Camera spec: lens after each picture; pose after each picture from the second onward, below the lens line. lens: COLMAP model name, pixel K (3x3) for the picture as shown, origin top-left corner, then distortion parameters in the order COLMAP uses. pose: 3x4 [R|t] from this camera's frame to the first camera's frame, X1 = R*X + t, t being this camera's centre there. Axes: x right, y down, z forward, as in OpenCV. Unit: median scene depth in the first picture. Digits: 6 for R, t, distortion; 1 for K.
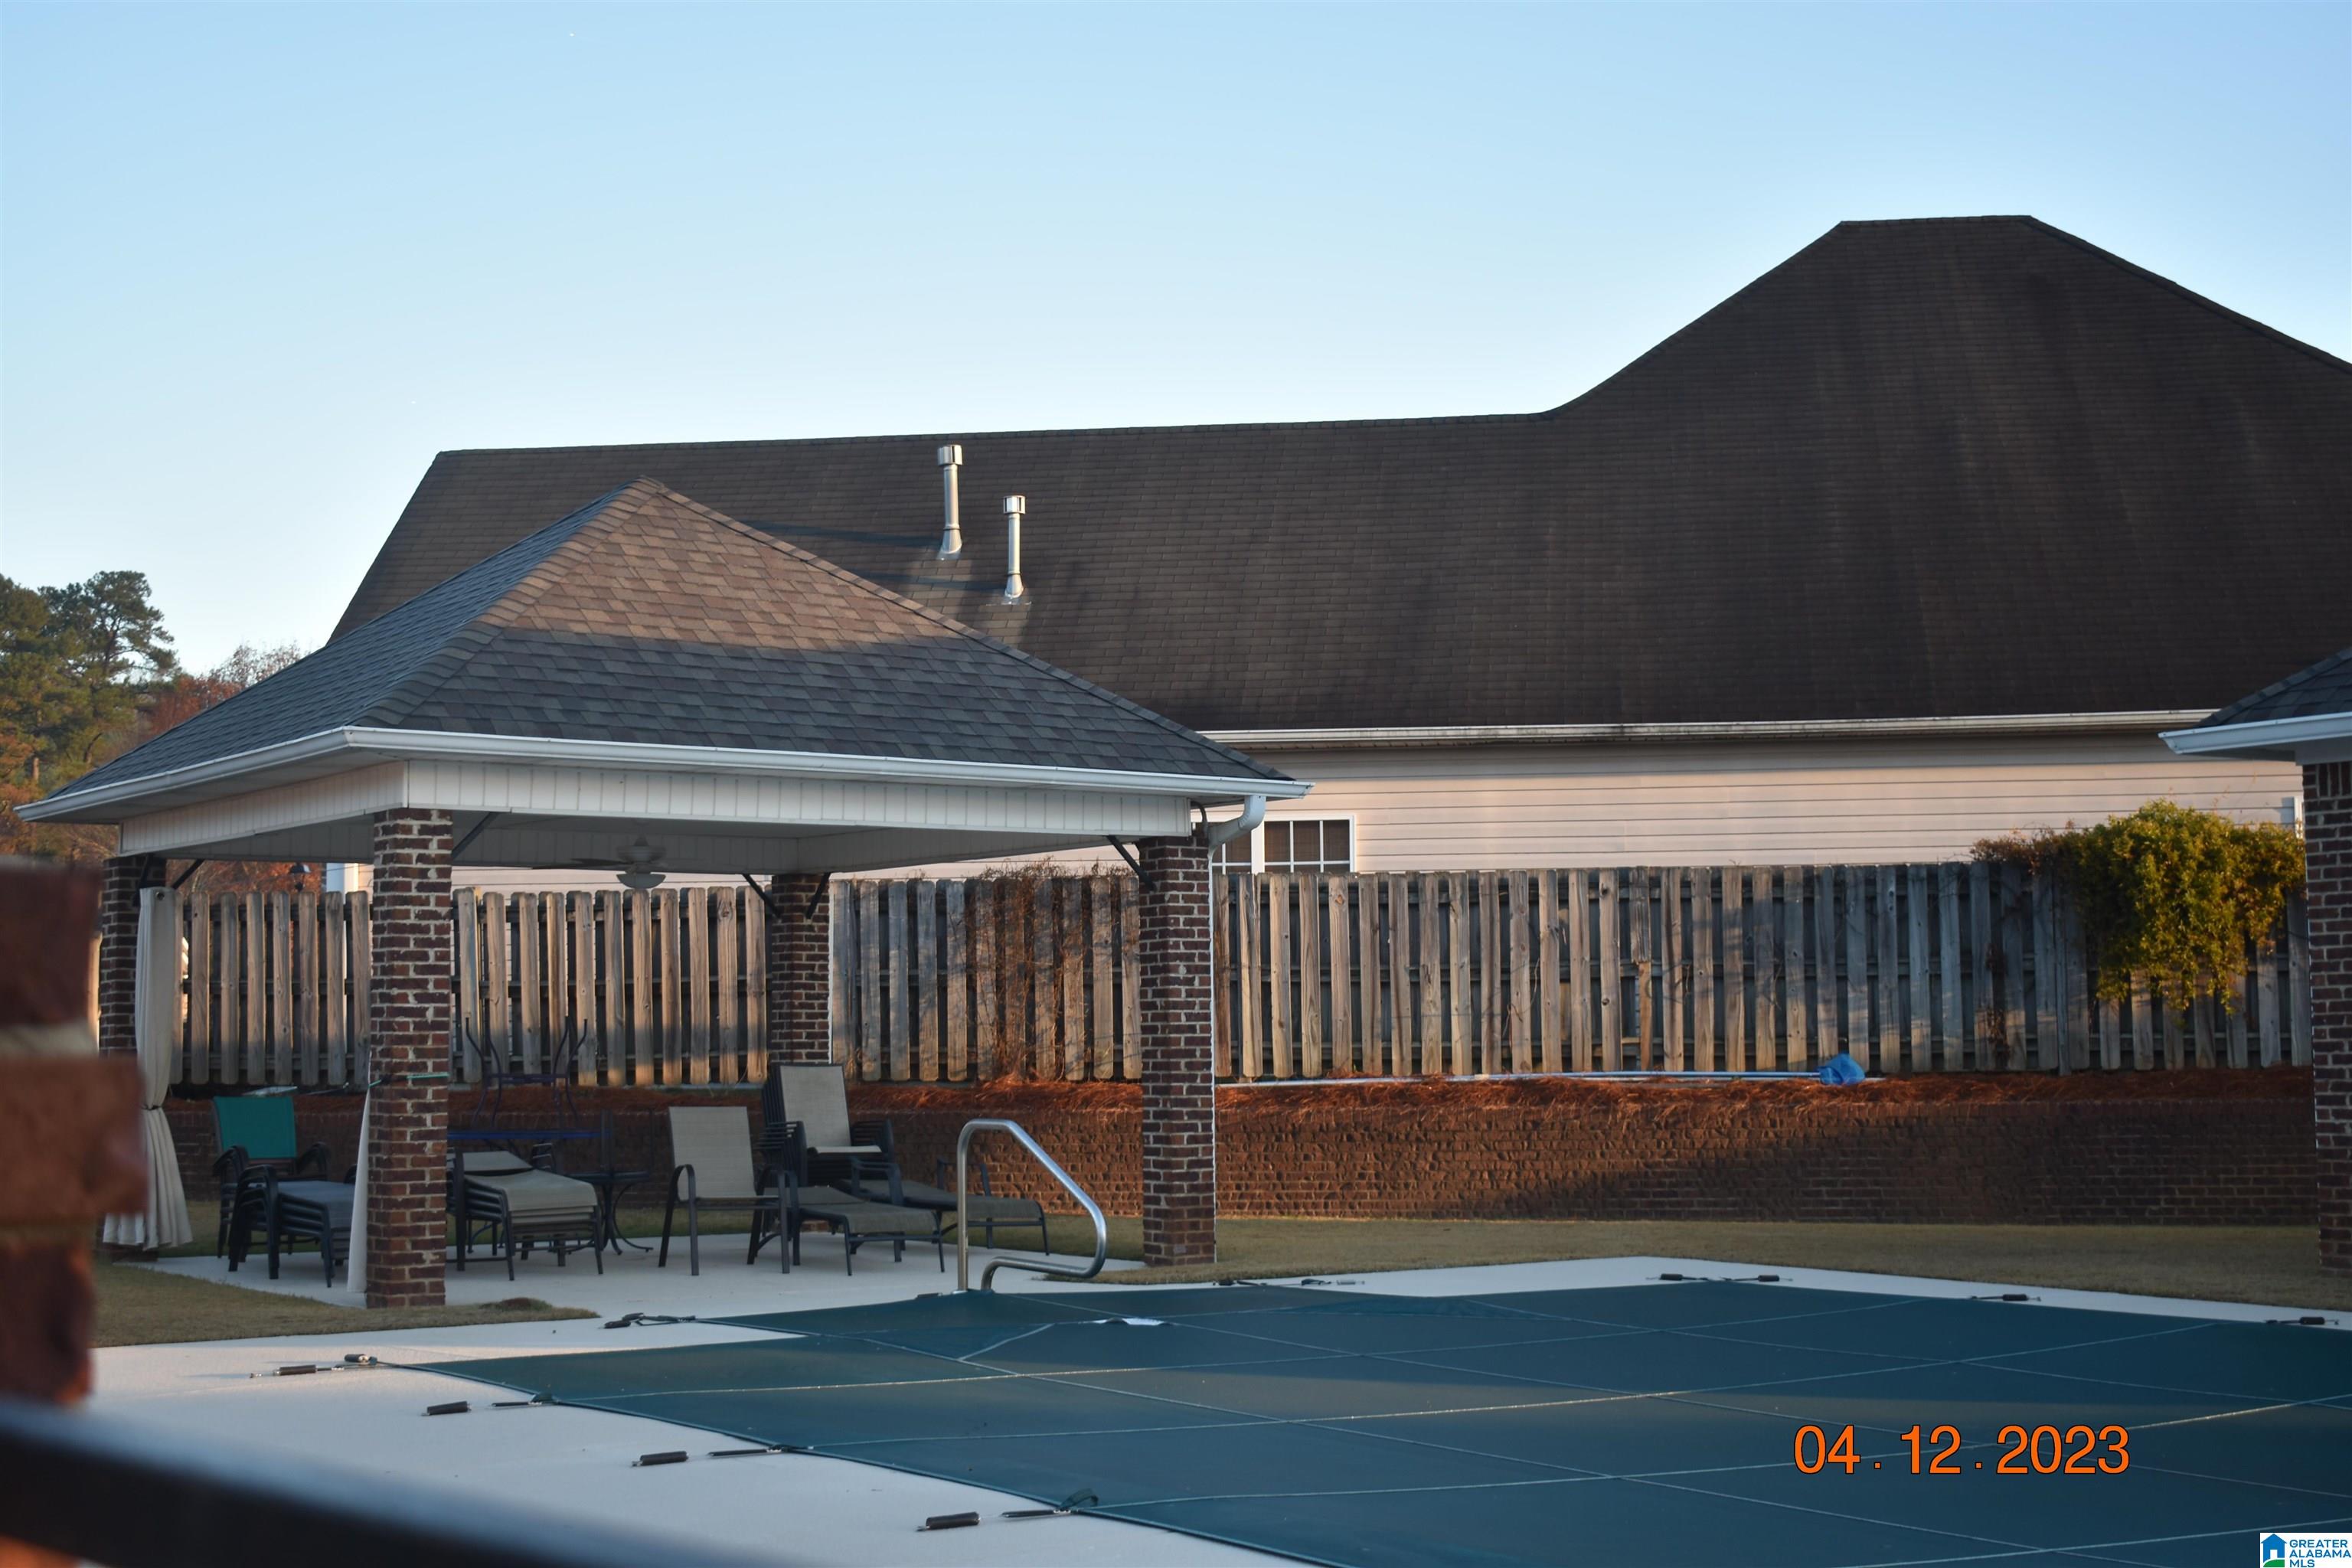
lens RADIAL K [[3268.6, 0, 1181.1], [0, 3268.6, 774.7], [0, 0, 1]] dist [-0.034016, 0.000000]
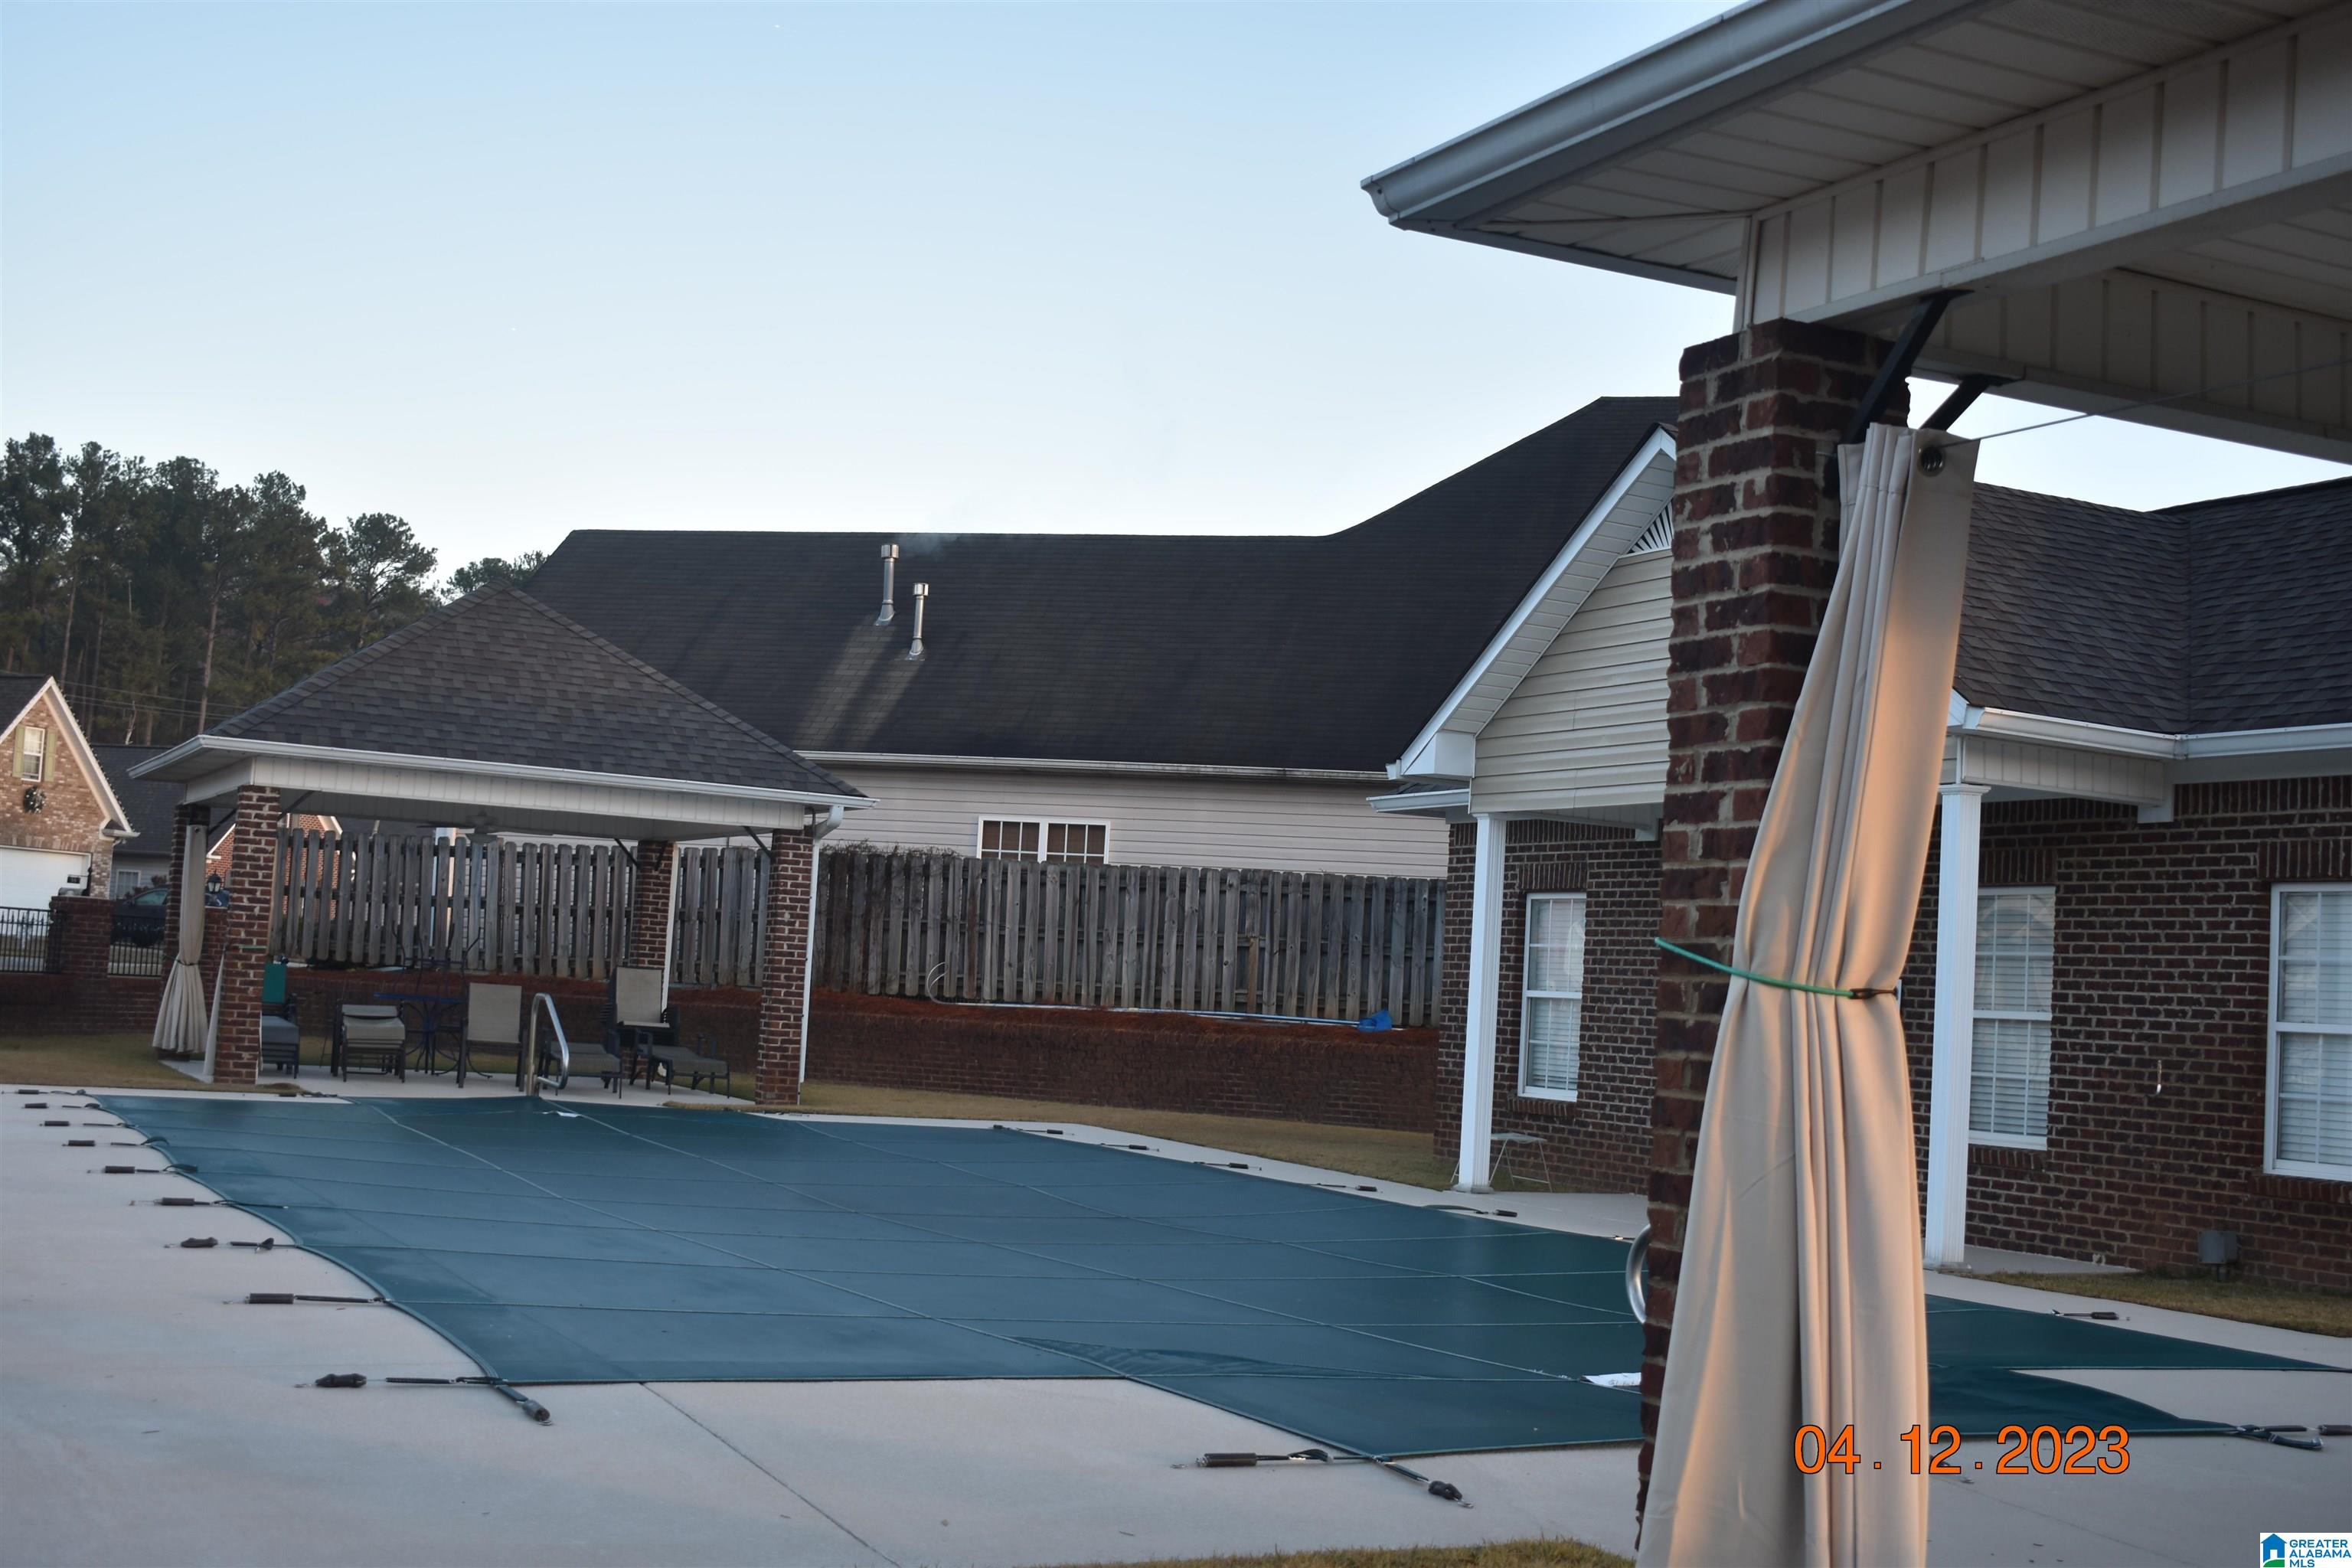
lens RADIAL K [[2838.6, 0, 1166.4], [0, 2838.6, 780.6], [0, 0, 1]] dist [-0.045907, 0.000000]
pose [[0.986184, 0.053829, -0.156663, 0.293983], [-0.053114, 0.998550, 0.008746, -0.019399], [0.156907, -0.000304, 0.987613, -0.226439]]
